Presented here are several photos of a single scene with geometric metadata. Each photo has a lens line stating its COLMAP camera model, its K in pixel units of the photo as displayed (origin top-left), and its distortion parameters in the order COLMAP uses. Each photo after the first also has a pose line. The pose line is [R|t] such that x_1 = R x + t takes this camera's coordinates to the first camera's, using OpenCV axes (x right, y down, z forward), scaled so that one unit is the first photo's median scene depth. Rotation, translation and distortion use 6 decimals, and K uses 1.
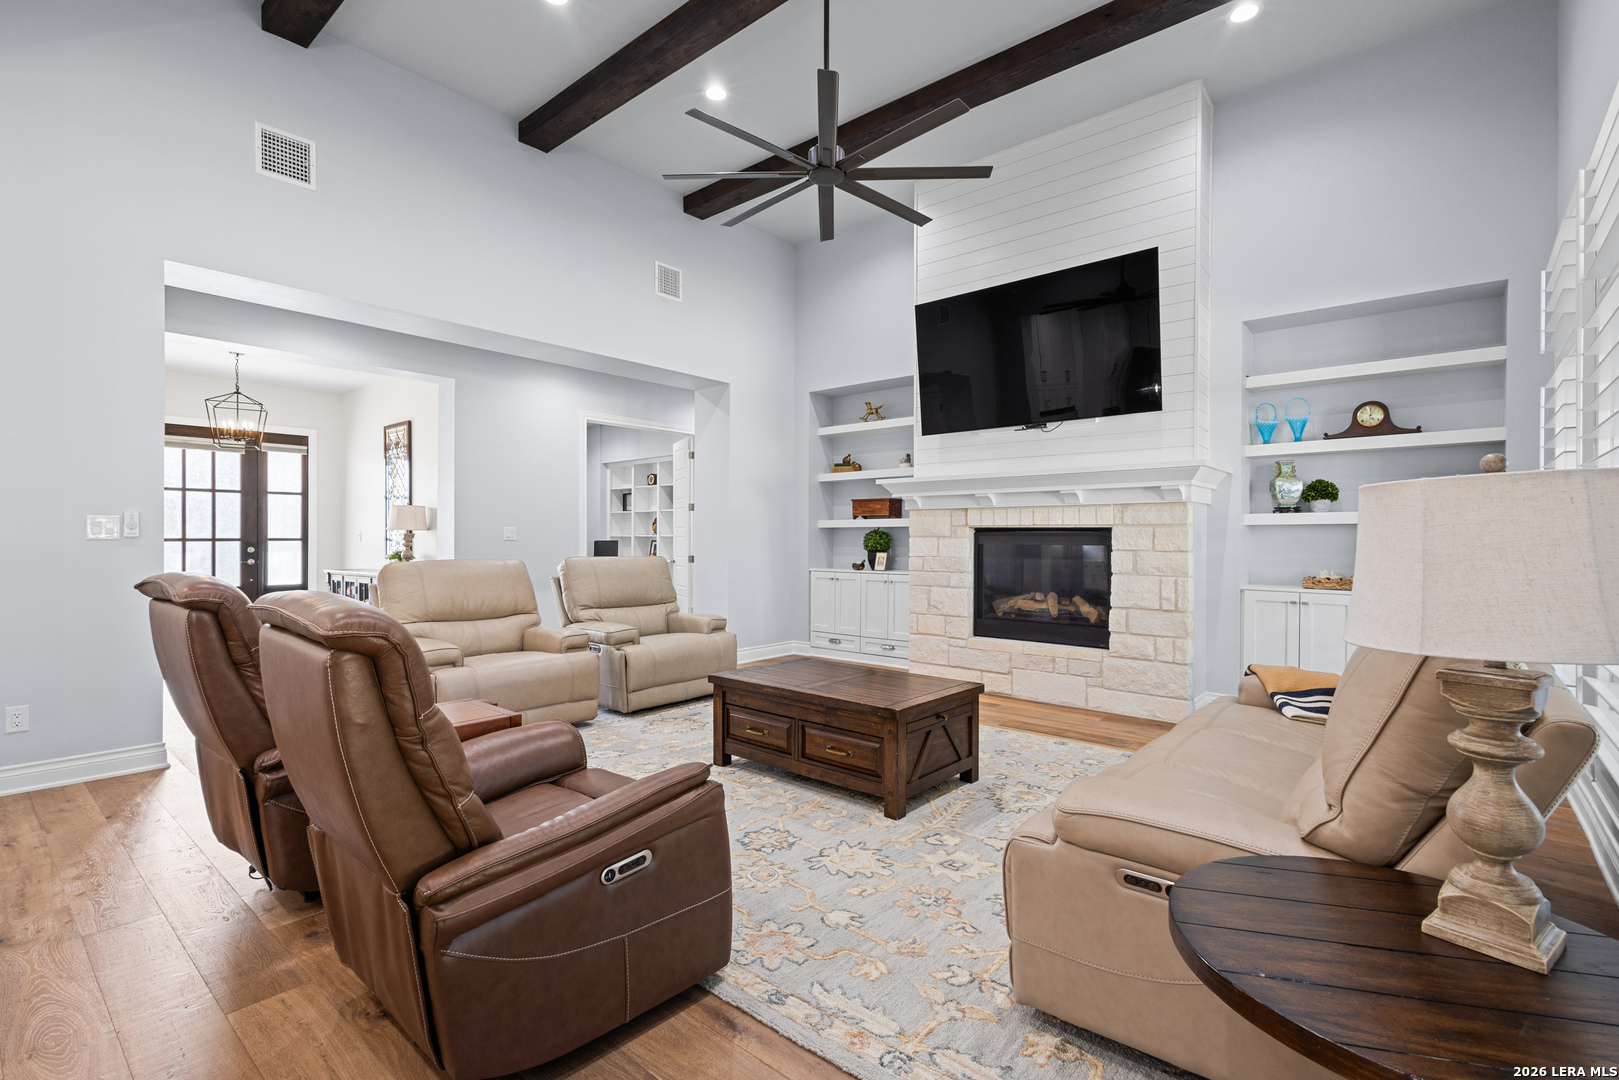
lens RADIAL K [[739.5, 0, 810.6], [0, 739.5, 538.3], [0, 0, 1]] dist [0.011382, 0.001694]
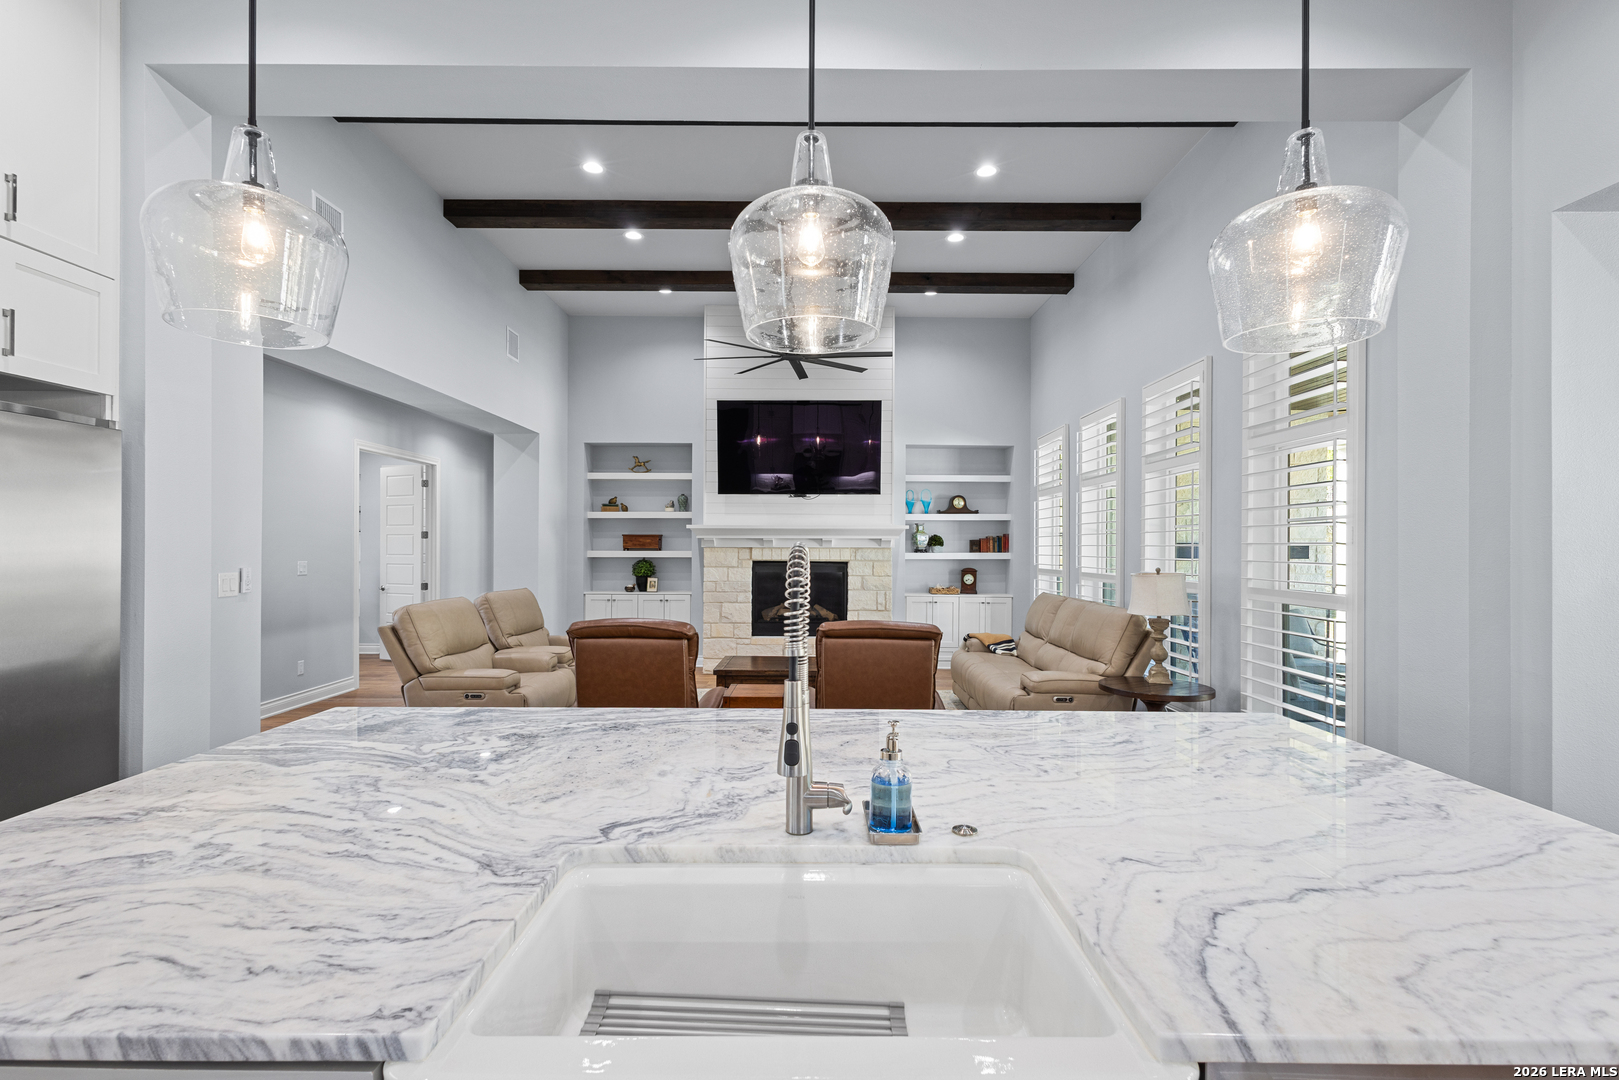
lens RADIAL K [[739.5, 0, 808.6], [0, 739.5, 545.9], [0, 0, 1]] dist [0.011382, 0.001694]
pose [[0.763213, 0.002994, 0.646140, -0.711304], [-0.002118, 0.999995, -0.002132, -0.045384], [-0.646144, 0.000259, 0.763216, -0.189161]]
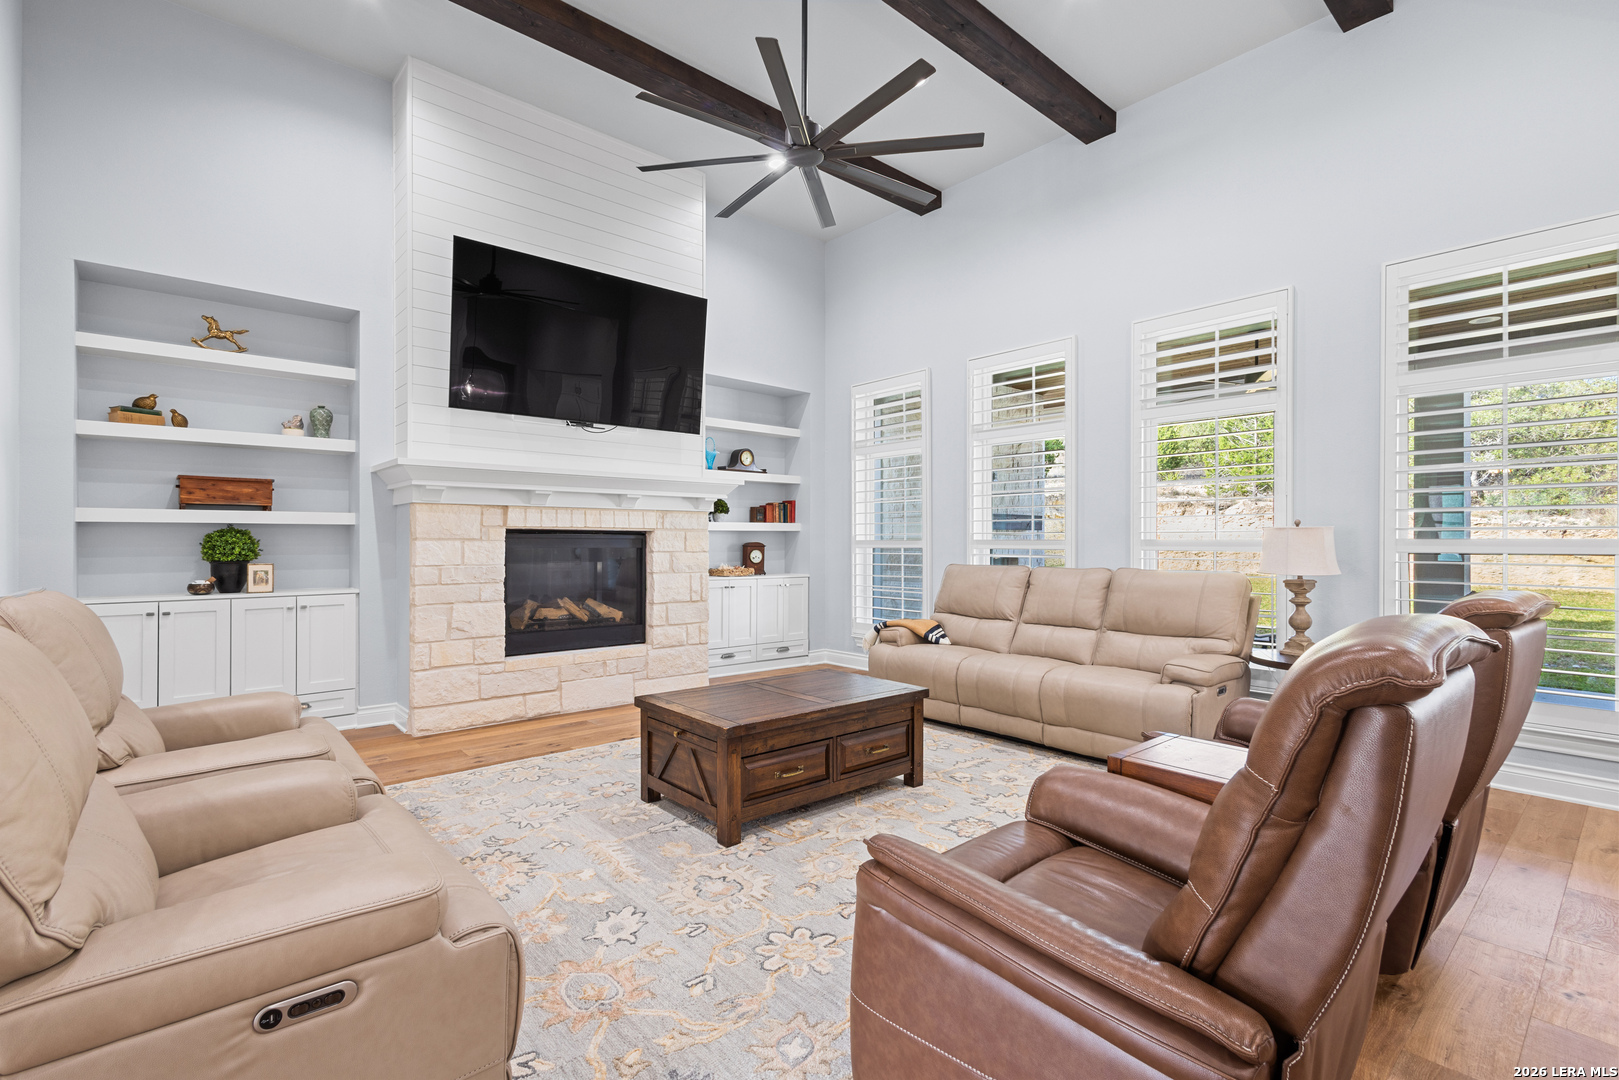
lens RADIAL K [[739.5, 0, 808.2], [0, 739.5, 534.2], [0, 0, 1]] dist [0.011382, 0.001694]
pose [[0.150784, 0.005760, 0.988550, -0.637981], [-0.000142, 0.999983, -0.005805, -0.003659], [-0.988567, 0.000735, 0.150783, 0.601899]]
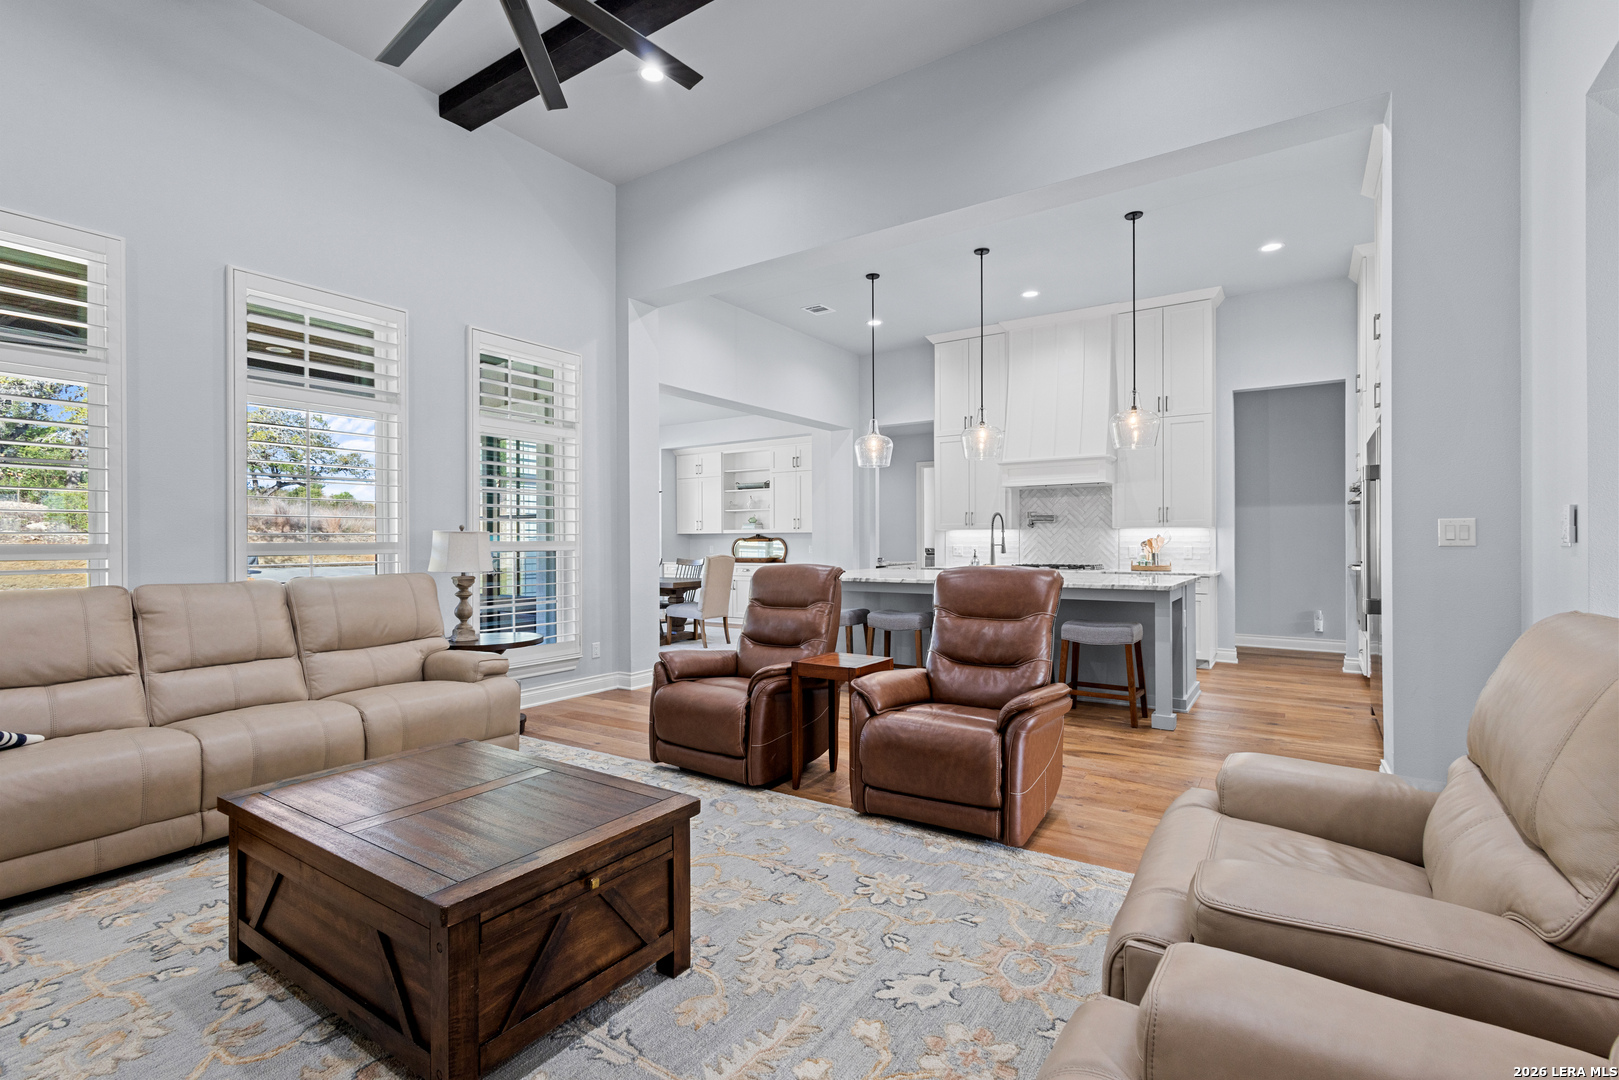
lens RADIAL K [[739.5, 0, 810.5], [0, 739.5, 542.1], [0, 0, 1]] dist [0.011382, 0.001694]
pose [[-0.993899, 0.004432, -0.110204, -0.118785], [0.003824, 0.999976, 0.005731, -0.005866], [0.110226, 0.005274, -0.993893, 1.154191]]
